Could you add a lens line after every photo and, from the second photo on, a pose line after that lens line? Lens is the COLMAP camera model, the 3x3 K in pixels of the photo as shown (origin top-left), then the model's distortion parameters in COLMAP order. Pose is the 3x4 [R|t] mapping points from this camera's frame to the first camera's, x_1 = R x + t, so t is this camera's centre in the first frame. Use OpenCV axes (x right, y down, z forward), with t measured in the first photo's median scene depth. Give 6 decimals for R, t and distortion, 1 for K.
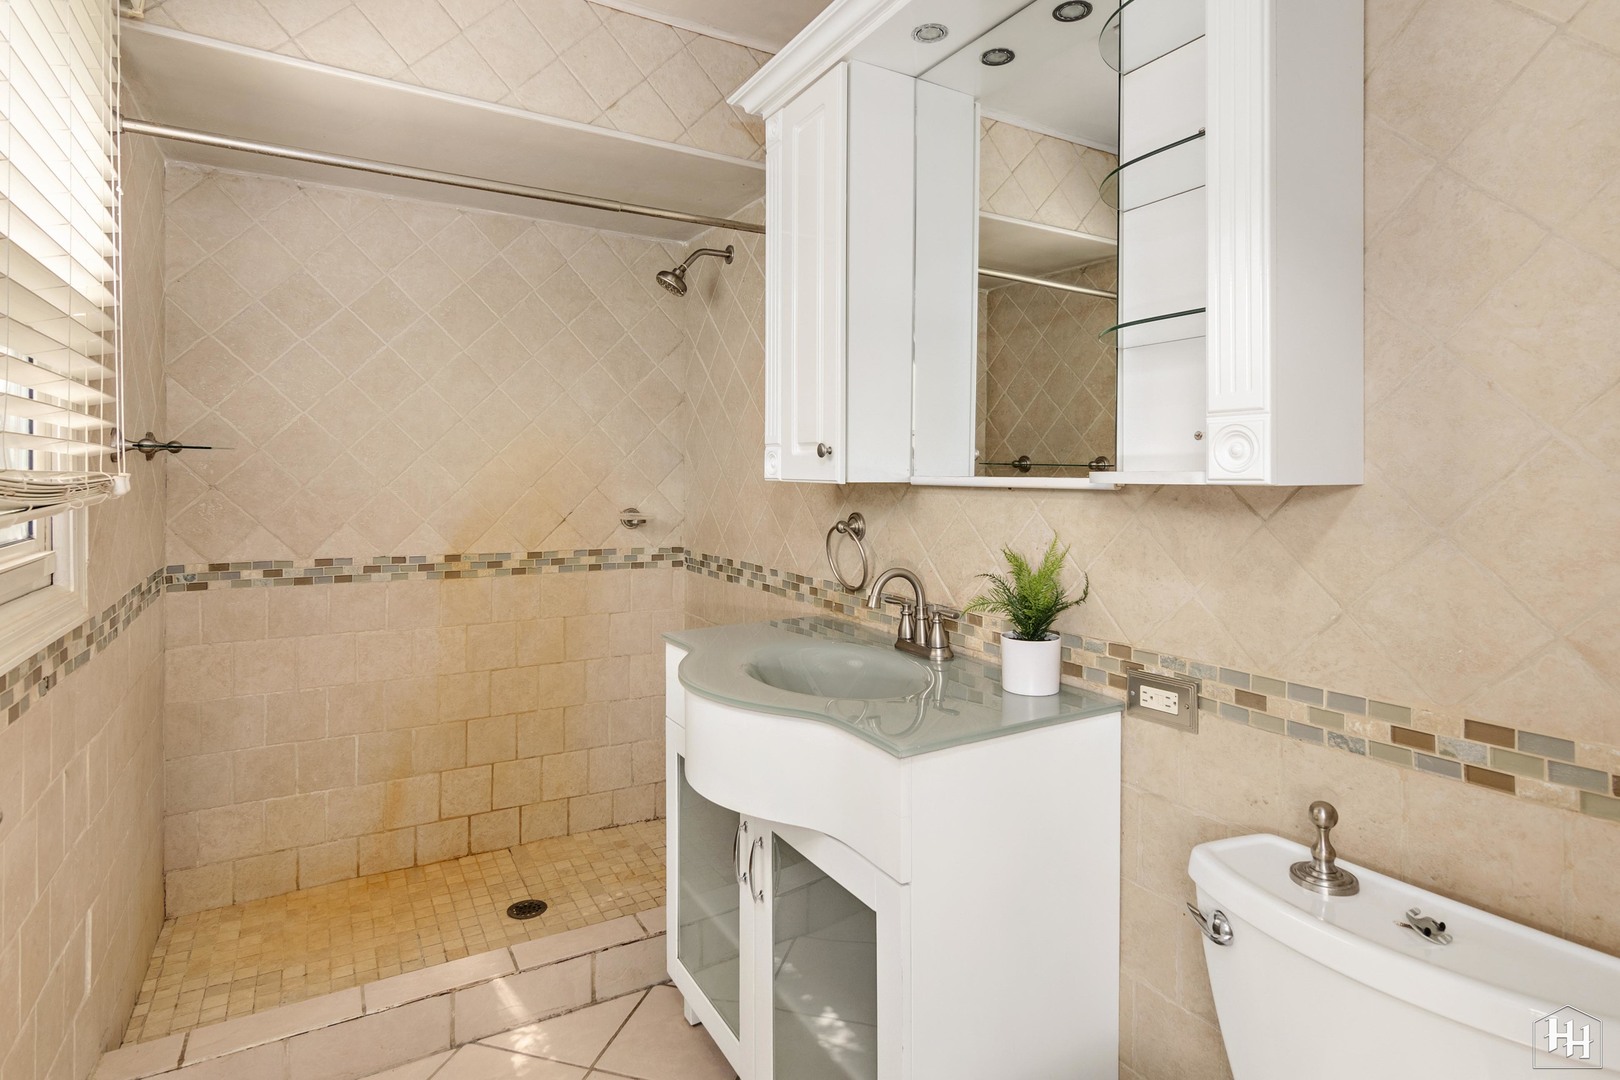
lens RADIAL K [[830.7, 0, 803.2], [0, 830.7, 487.0], [0, 0, 1]] dist [-0.006746, 0.004247]
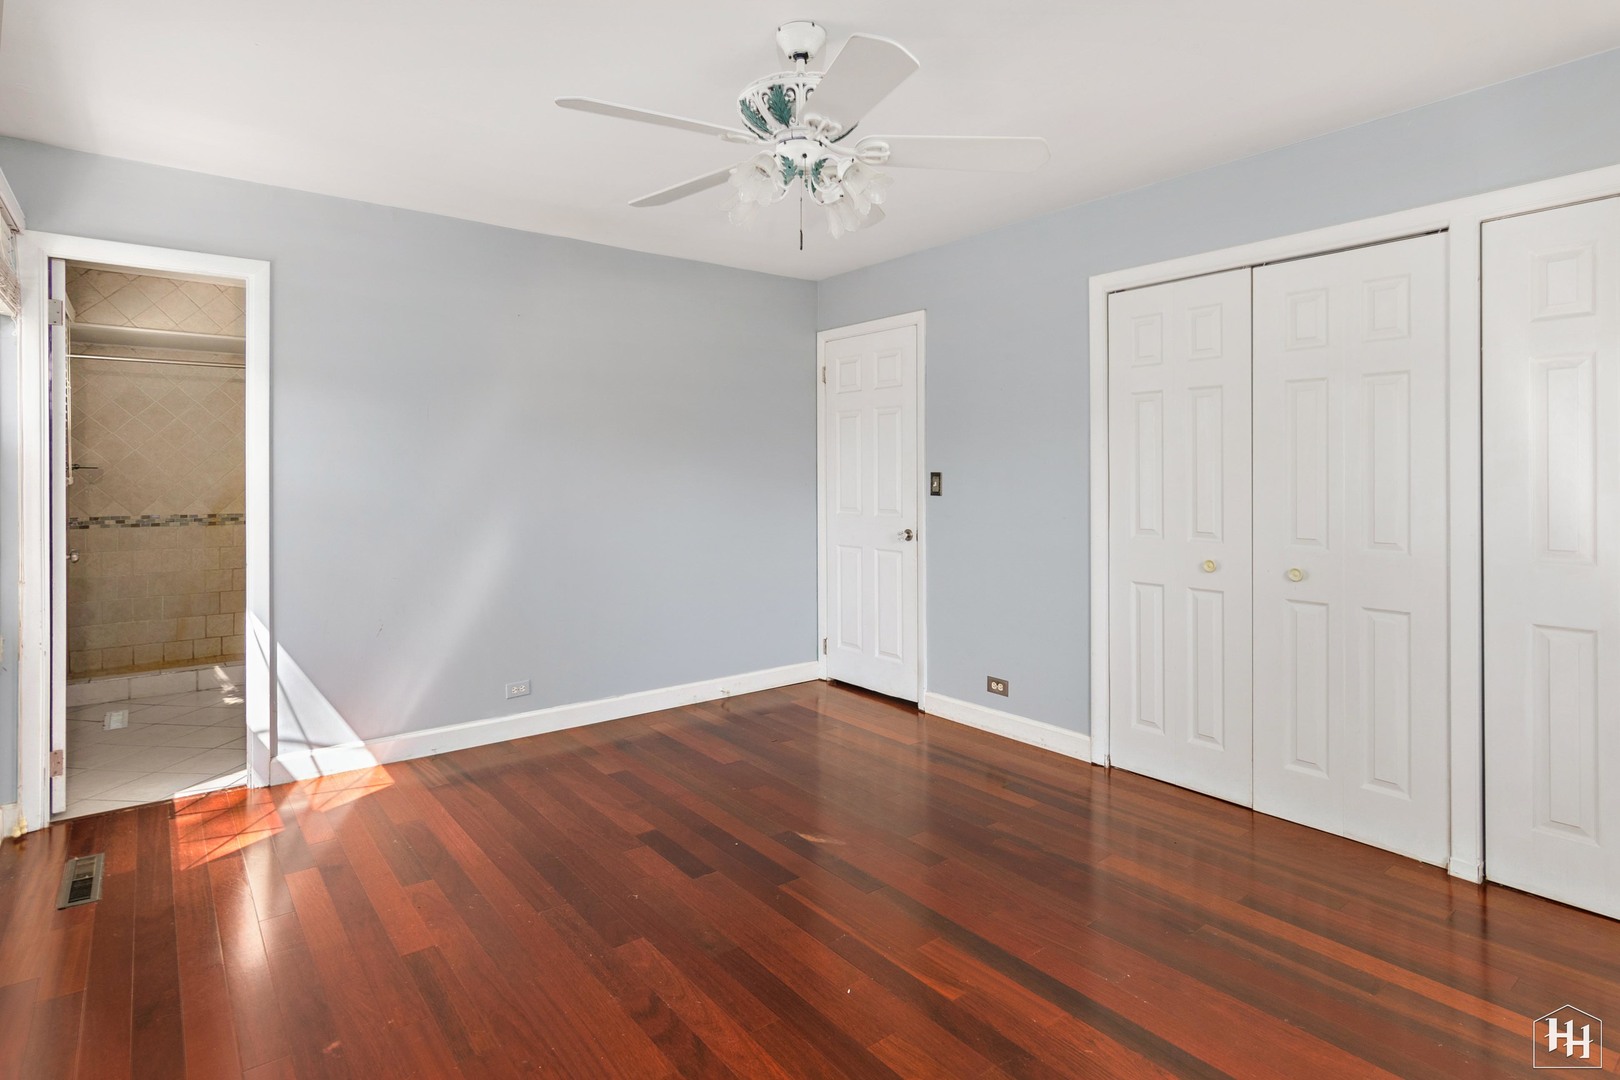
lens RADIAL K [[830.7, 0, 798.3], [0, 830.7, 479.8], [0, 0, 1]] dist [-0.006746, 0.004247]
pose [[0.991109, -0.007813, 0.132823, 0.850094], [0.008479, 0.999954, -0.004451, 0.016111], [-0.132782, 0.005538, 0.991130, -1.414326]]
